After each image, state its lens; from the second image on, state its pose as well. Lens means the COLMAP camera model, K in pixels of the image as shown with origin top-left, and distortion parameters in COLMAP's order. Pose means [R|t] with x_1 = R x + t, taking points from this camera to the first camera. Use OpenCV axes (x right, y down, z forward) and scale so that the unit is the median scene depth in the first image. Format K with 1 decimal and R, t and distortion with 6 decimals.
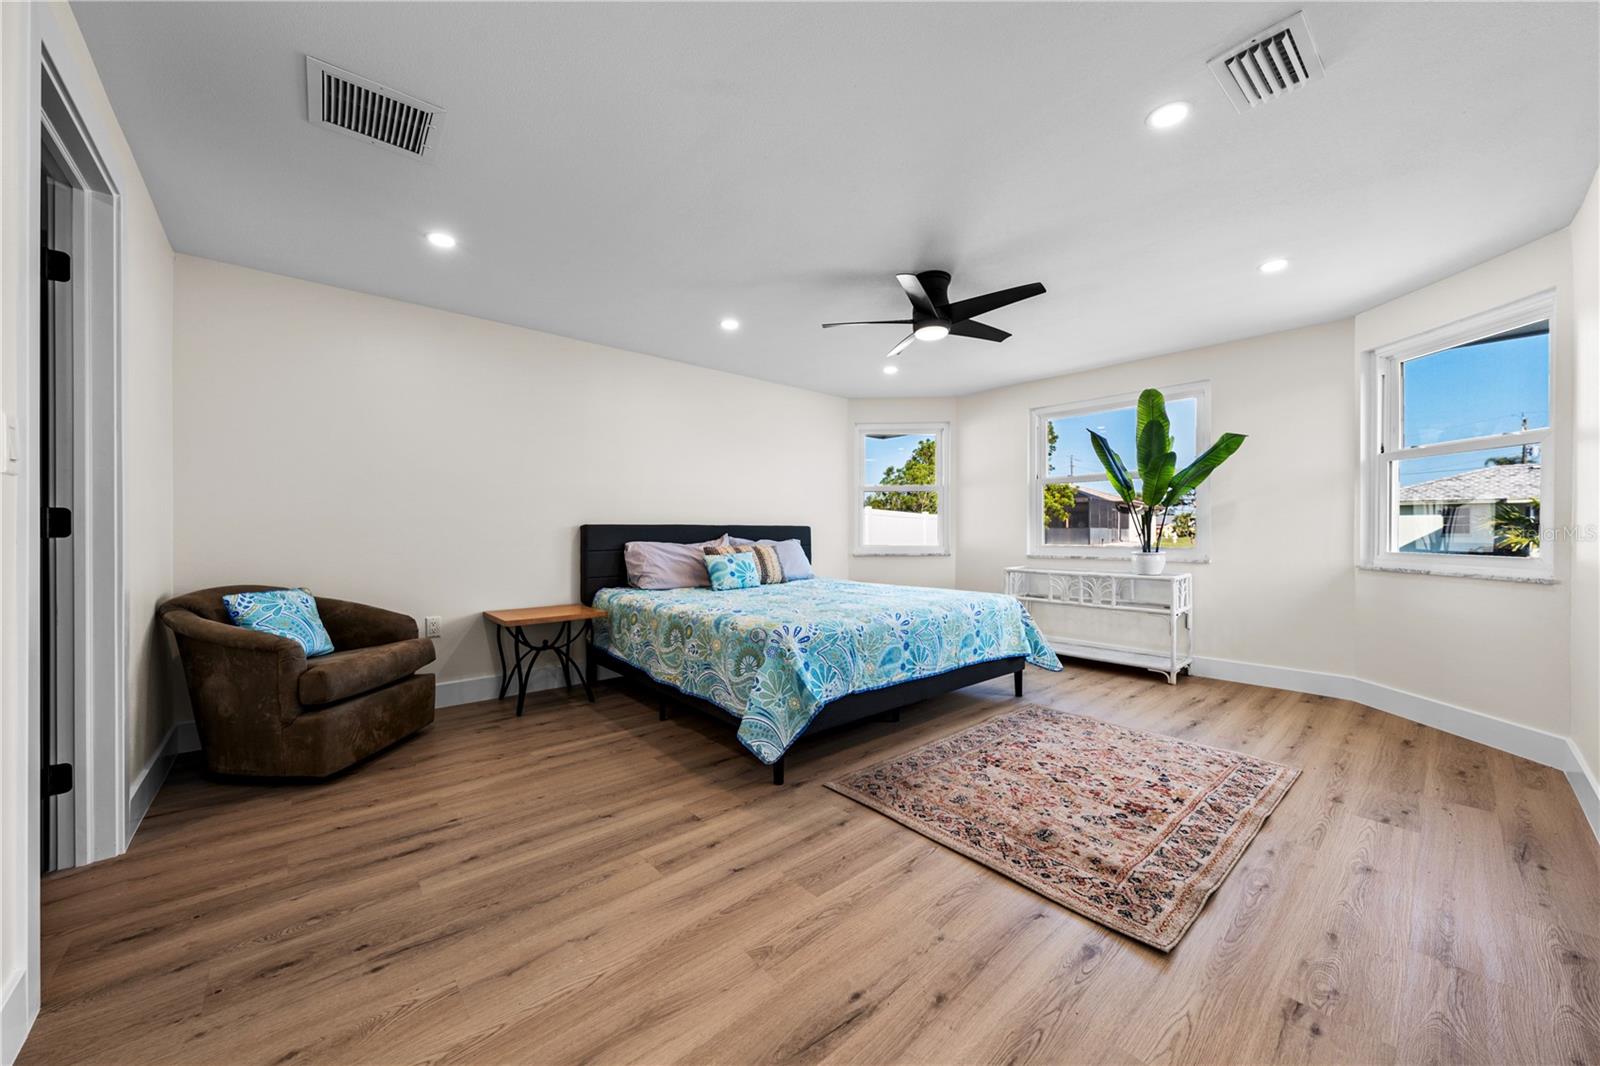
lens RADIAL K [[577.1, 0, 809.2], [0, 577.1, 531.6], [0, 0, 1]] dist [-0.004947, 0.000697]
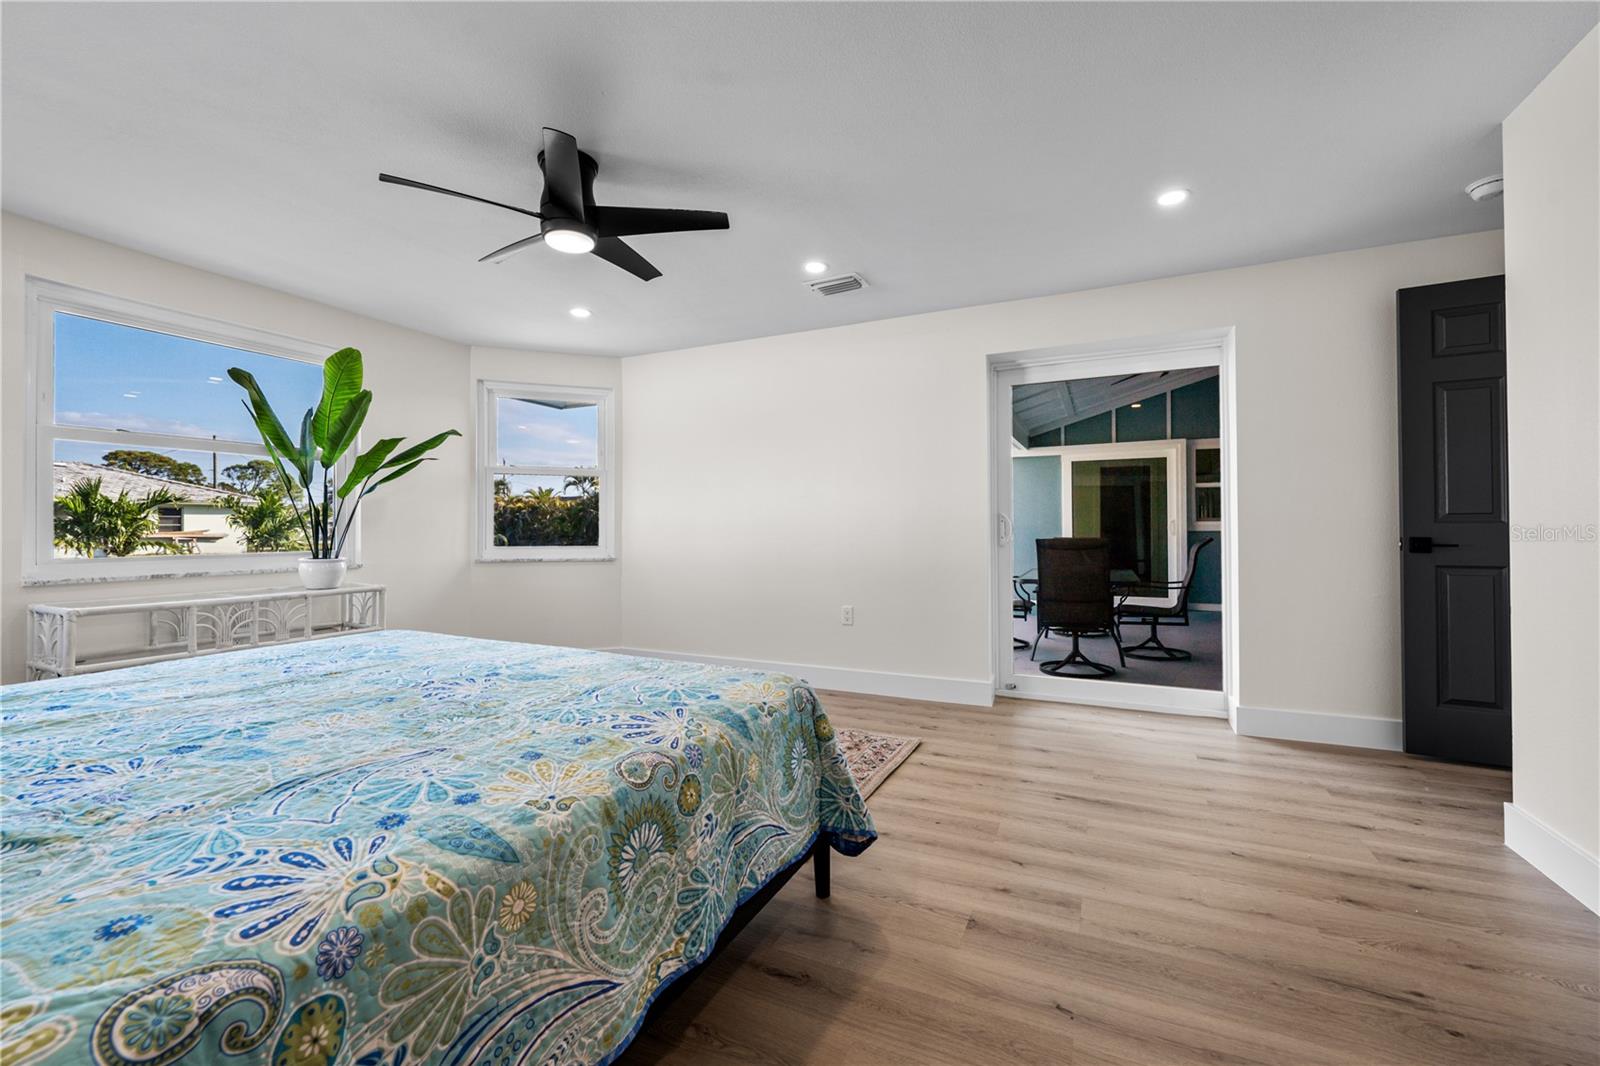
lens RADIAL K [[641.8, 0, 803.4], [0, 641.8, 521.0], [0, 0, 1]] dist [0.000940, -0.001050]
pose [[-0.386811, 0.013184, 0.922065, -0.663608], [0.003232, 0.999911, -0.012941, -0.000692], [-0.922153, -0.002026, -0.386819, 1.155259]]
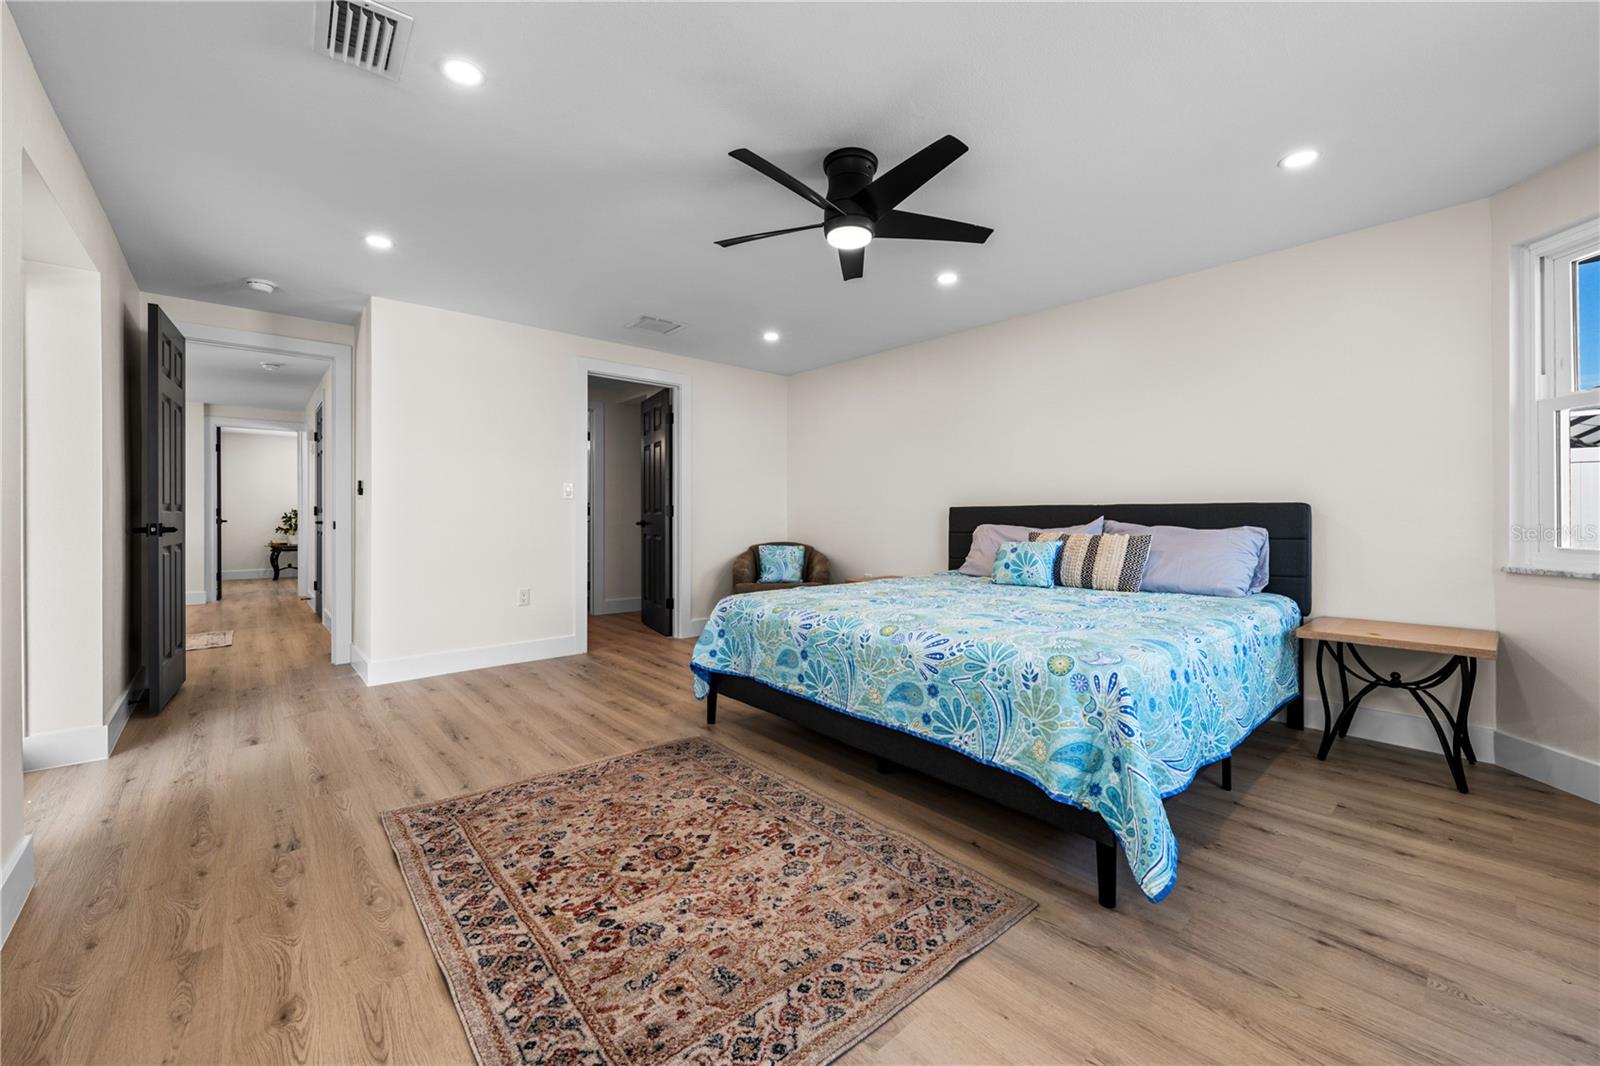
lens RADIAL K [[641.8, 0, 805.2], [0, 641.8, 515.6], [0, 0, 1]] dist [0.000940, -0.001050]
pose [[-0.008994, 0.003558, -0.999953, 1.122311], [0.000324, 0.999994, 0.003556, -0.000527], [0.999959, -0.000292, -0.008995, 1.056850]]
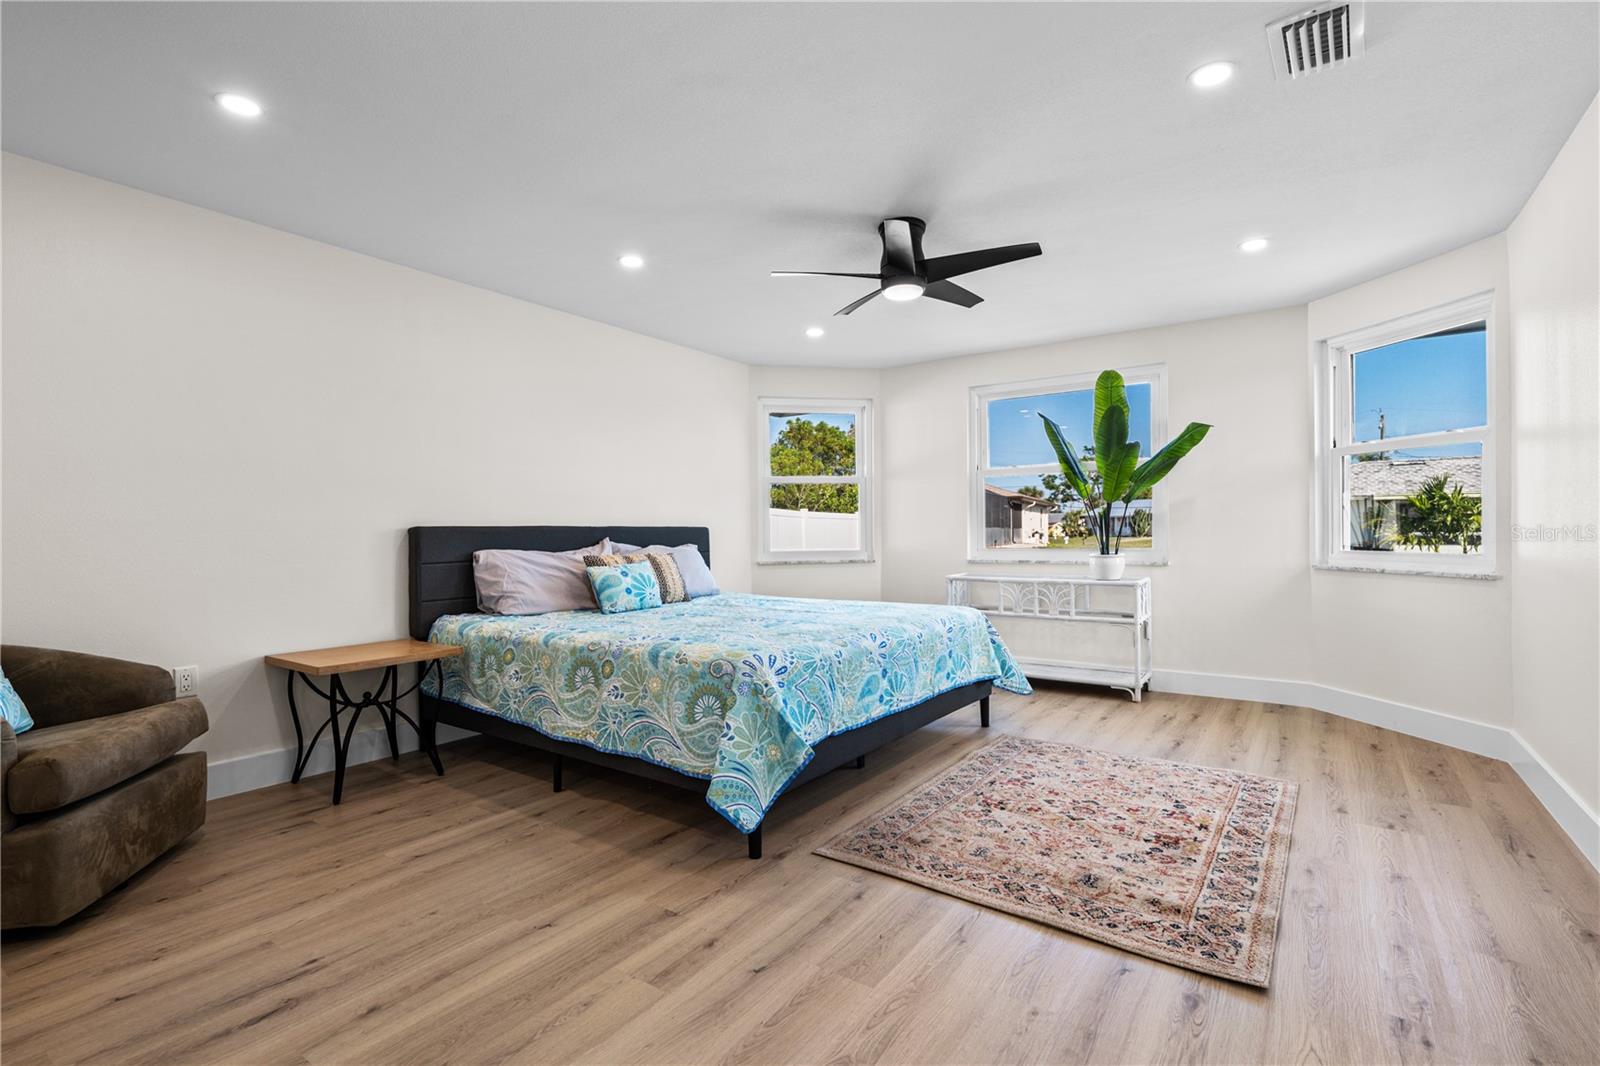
lens RADIAL K [[734.9, 0, 807.7], [0, 734.9, 529.0], [0, 0, 1]] dist [-0.001270, 0.000148]
pose [[0.973063, -0.006383, 0.230452, -0.183930], [0.007972, 0.999950, -0.005964, -0.000443], [-0.230403, 0.007641, 0.973065, 0.011394]]
